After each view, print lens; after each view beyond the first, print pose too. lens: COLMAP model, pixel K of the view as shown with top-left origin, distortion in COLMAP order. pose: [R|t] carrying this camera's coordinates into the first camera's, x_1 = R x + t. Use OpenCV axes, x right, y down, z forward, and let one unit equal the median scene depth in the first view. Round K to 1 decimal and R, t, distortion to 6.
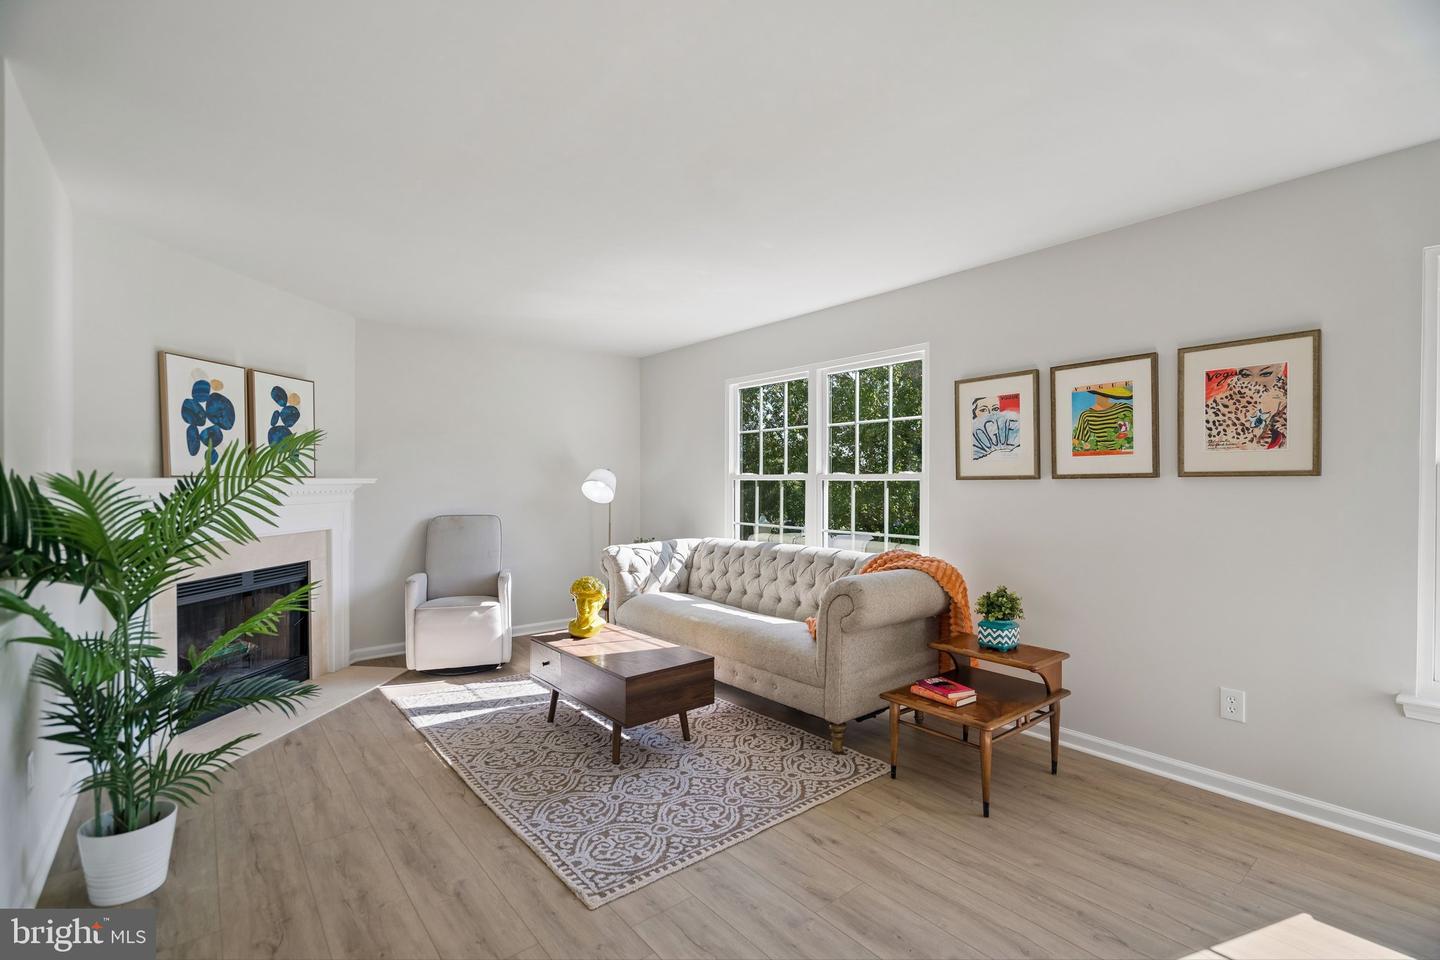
lens RADIAL K [[654.8, 0, 715.4], [0, 654.8, 483.7], [0, 0, 1]] dist [-0.002966, 0.000826]
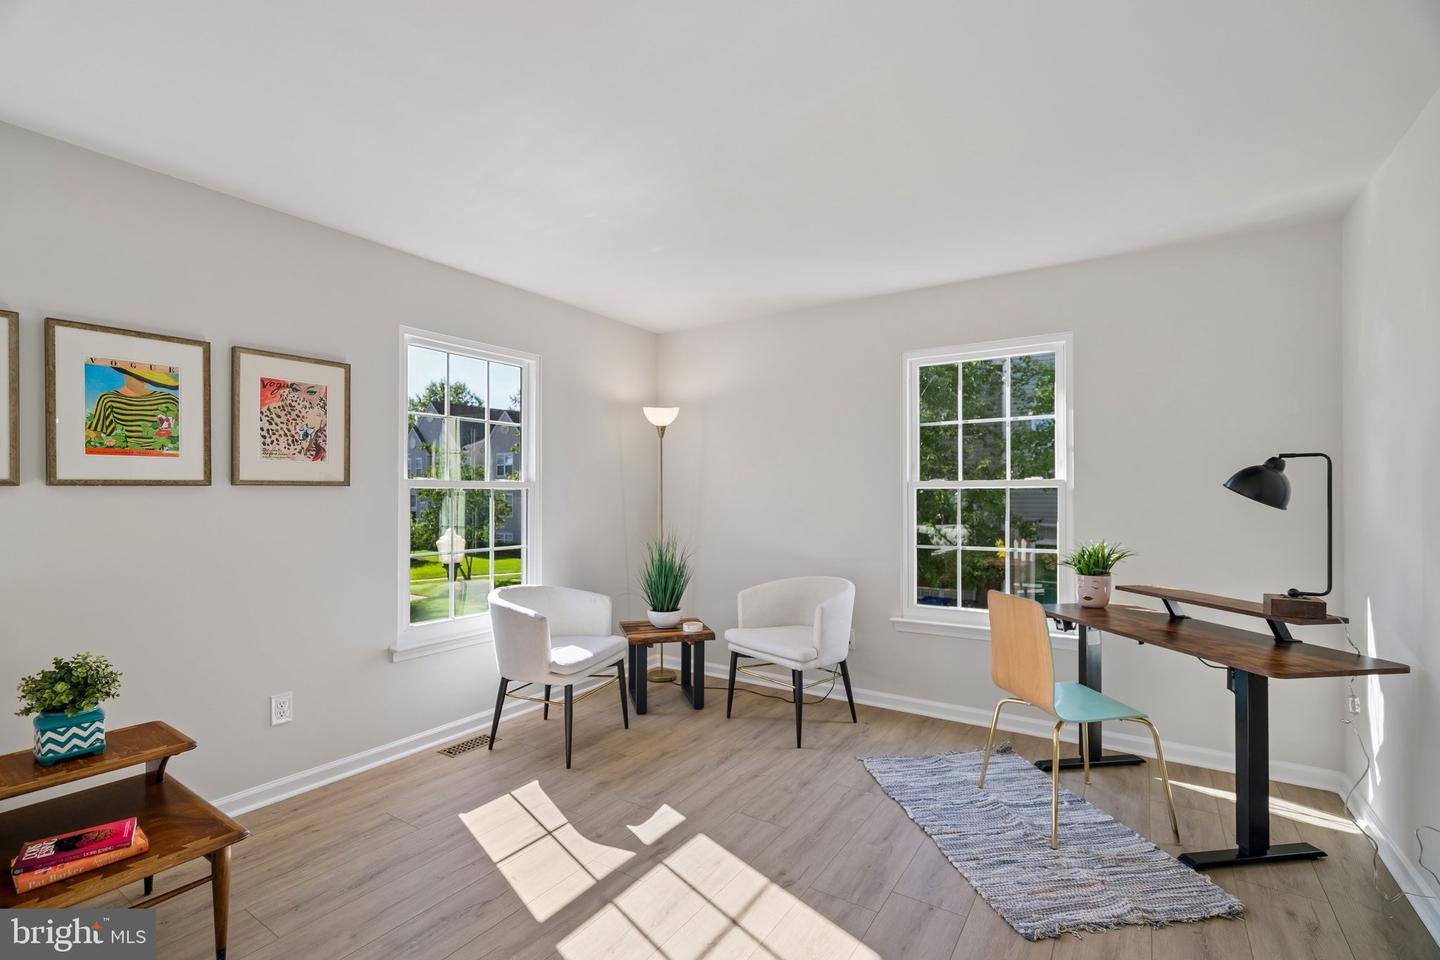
lens RADIAL K [[654.8, 0, 714.2], [0, 654.8, 488.3], [0, 0, 1]] dist [-0.002966, 0.000826]
pose [[-0.310424, 0.003780, 0.950591, -0.391333], [-0.002369, 0.999986, -0.004750, -0.003502], [-0.950595, -0.003726, -0.310410, 0.671231]]
